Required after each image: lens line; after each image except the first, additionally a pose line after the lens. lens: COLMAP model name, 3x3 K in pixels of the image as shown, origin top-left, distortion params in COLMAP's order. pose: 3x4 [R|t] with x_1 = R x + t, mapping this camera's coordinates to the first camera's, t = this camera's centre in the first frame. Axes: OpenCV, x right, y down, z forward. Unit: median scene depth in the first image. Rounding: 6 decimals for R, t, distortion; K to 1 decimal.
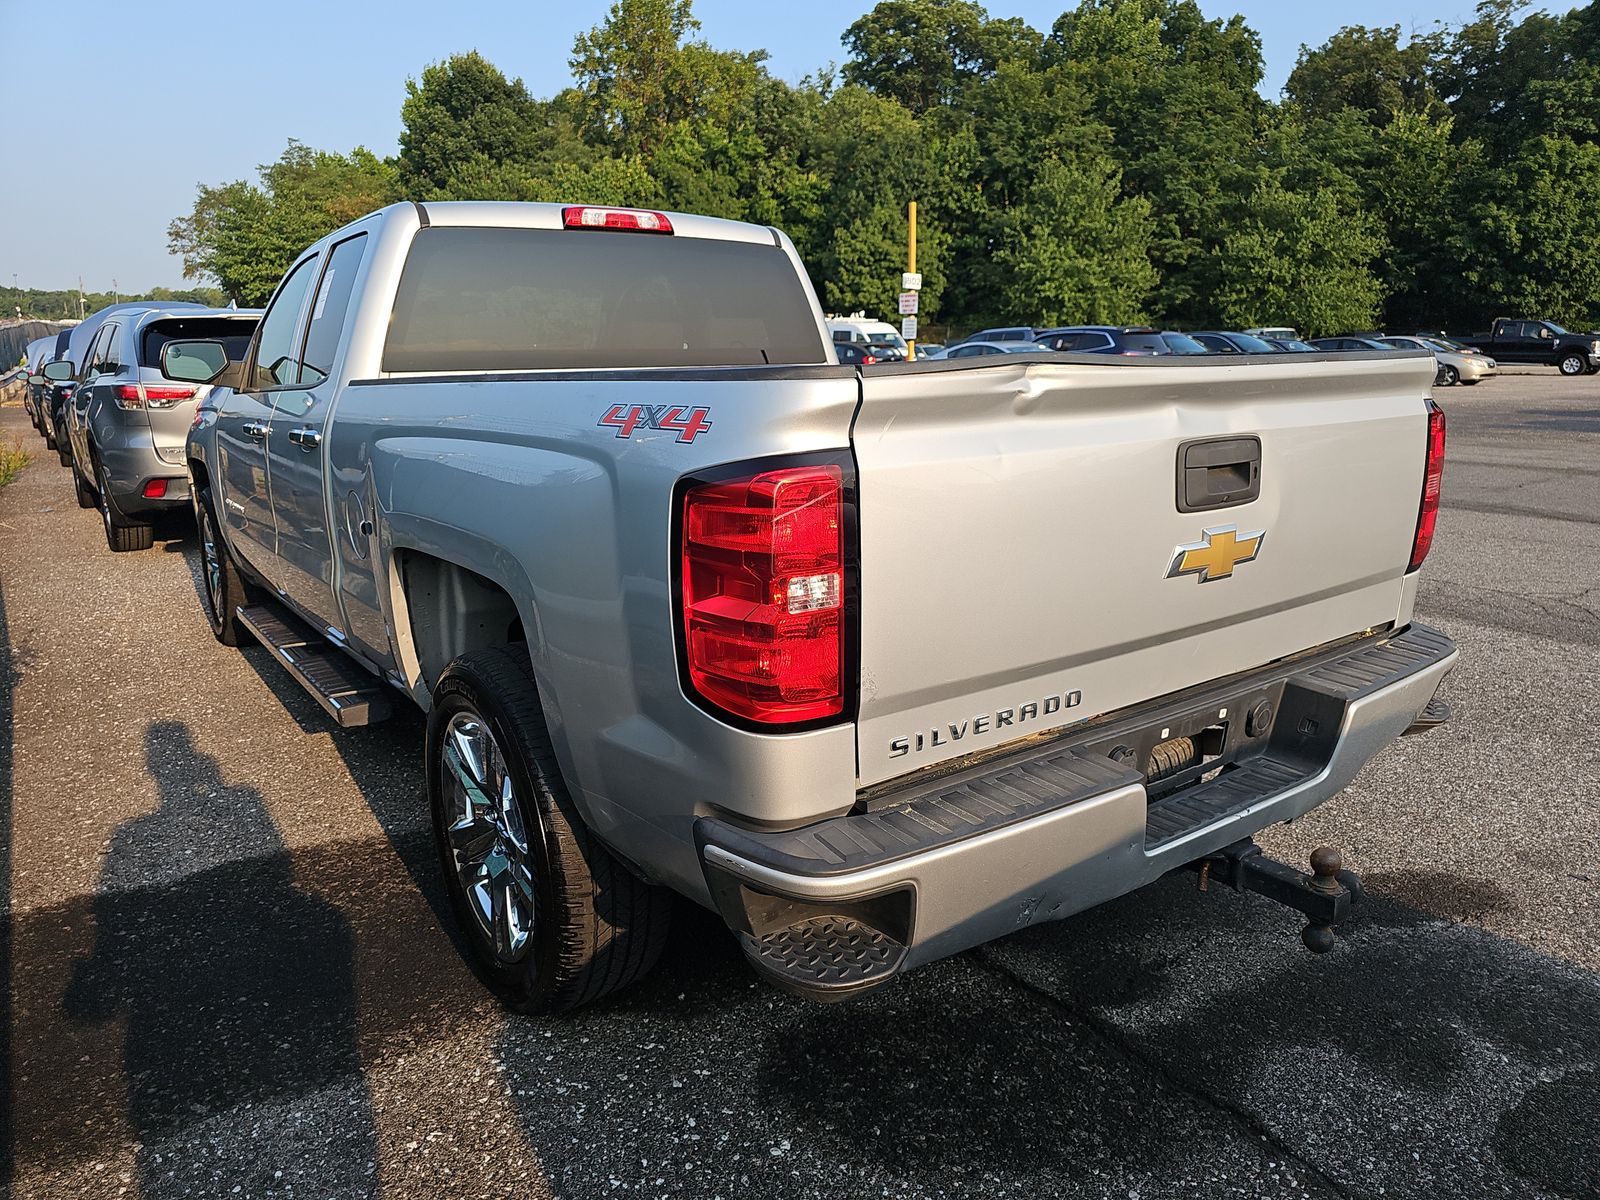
lens RADIAL K [[1077.8, 0, 803.4], [0, 1077.8, 587.6], [0, 0, 1]] dist [0.052117, -0.055220]
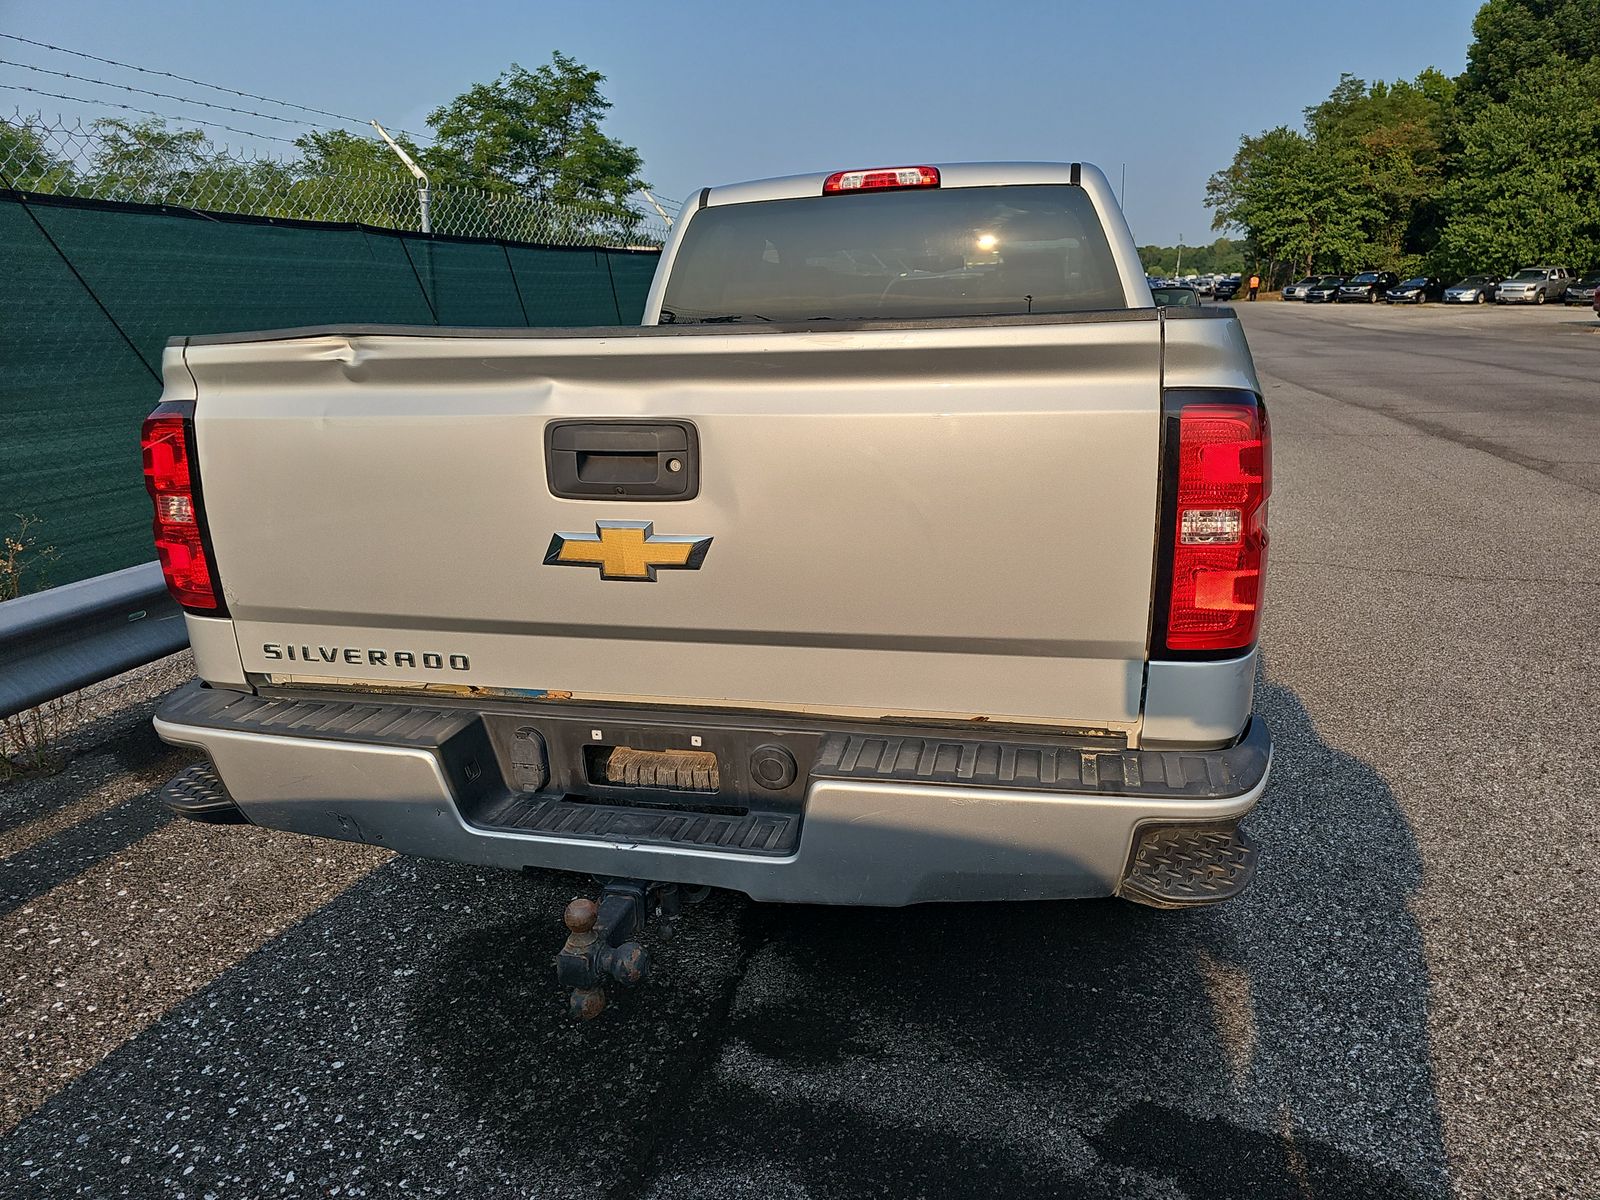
lens RADIAL K [[1077.8, 0, 803.4], [0, 1077.8, 587.6], [0, 0, 1]] dist [0.052117, -0.055220]
pose [[0.632207, 0.180259, -0.753539, 0.696533], [-0.143070, 0.982995, 0.115115, -0.075756], [0.761476, 0.035032, 0.647246, 0.329654]]
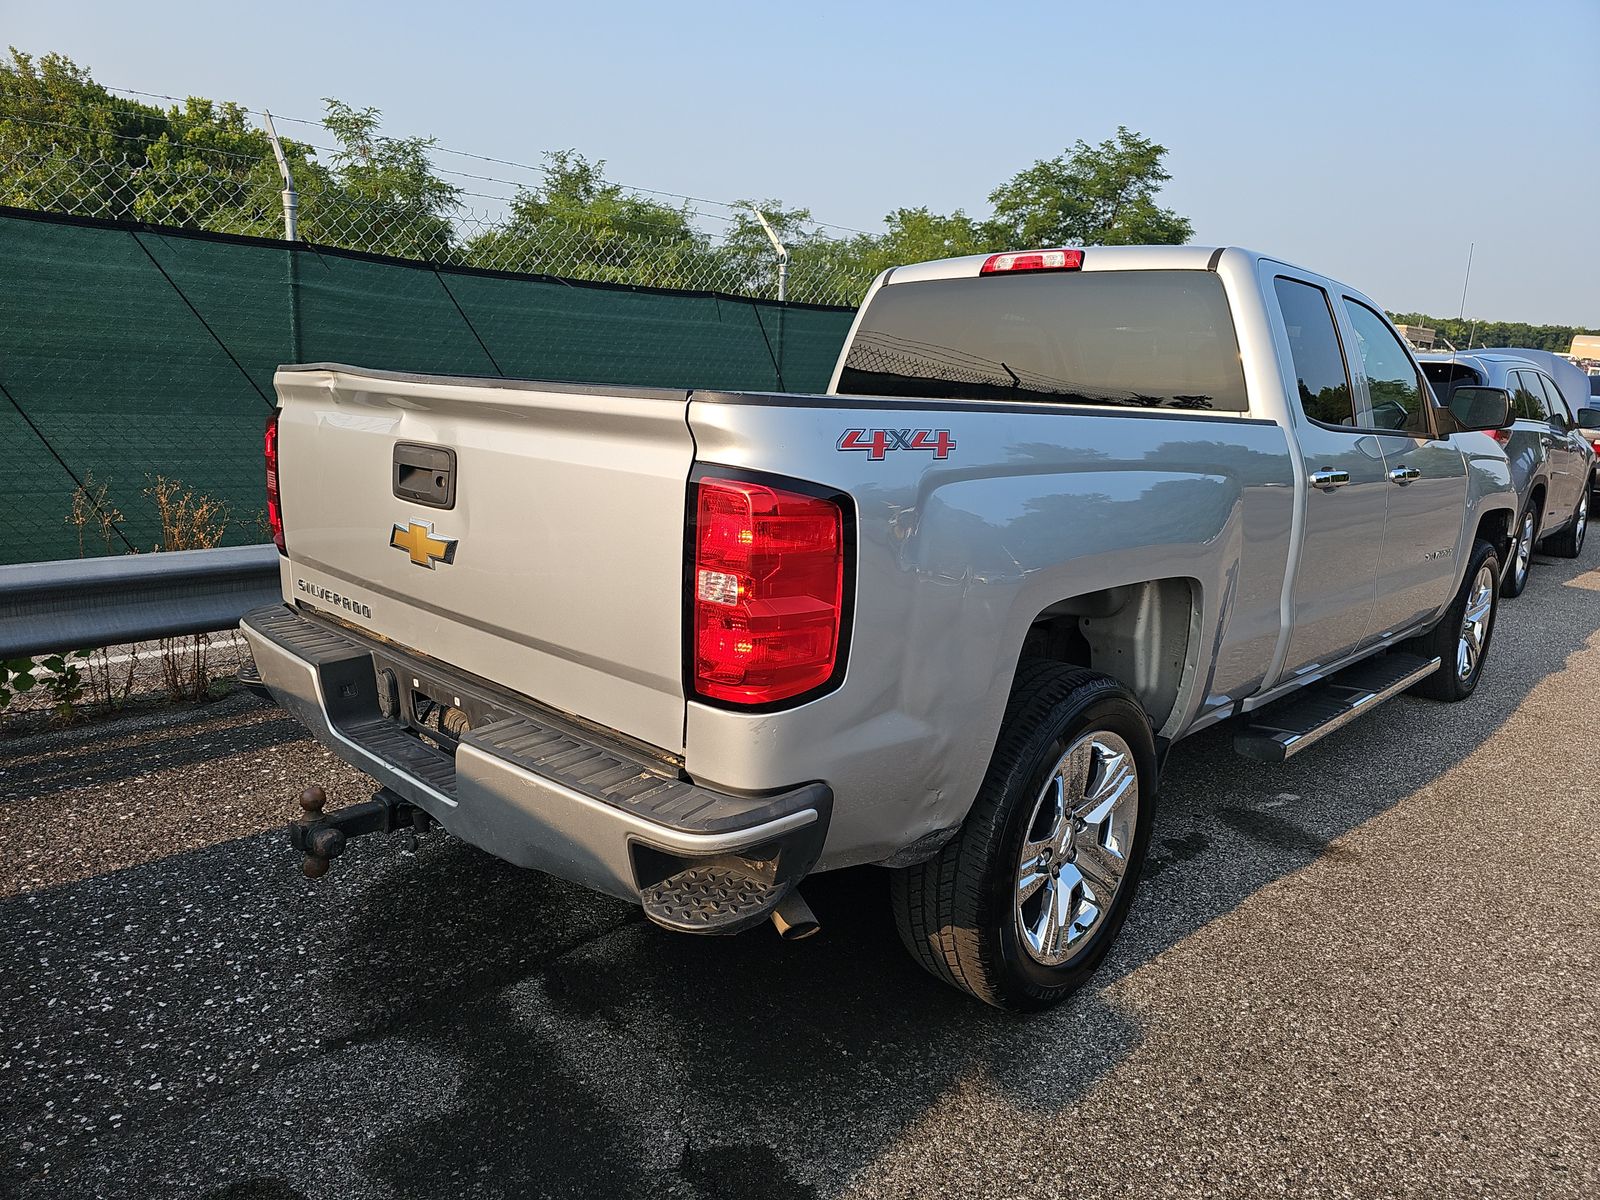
lens RADIAL K [[1077.8, 0, 803.4], [0, 1077.8, 587.6], [0, 0, 1]] dist [0.052117, -0.055220]
pose [[0.153688, 0.204507, -0.966725, 0.963109], [-0.249871, 0.954594, 0.162217, -0.169194], [0.956005, 0.216626, 0.197810, 0.716020]]
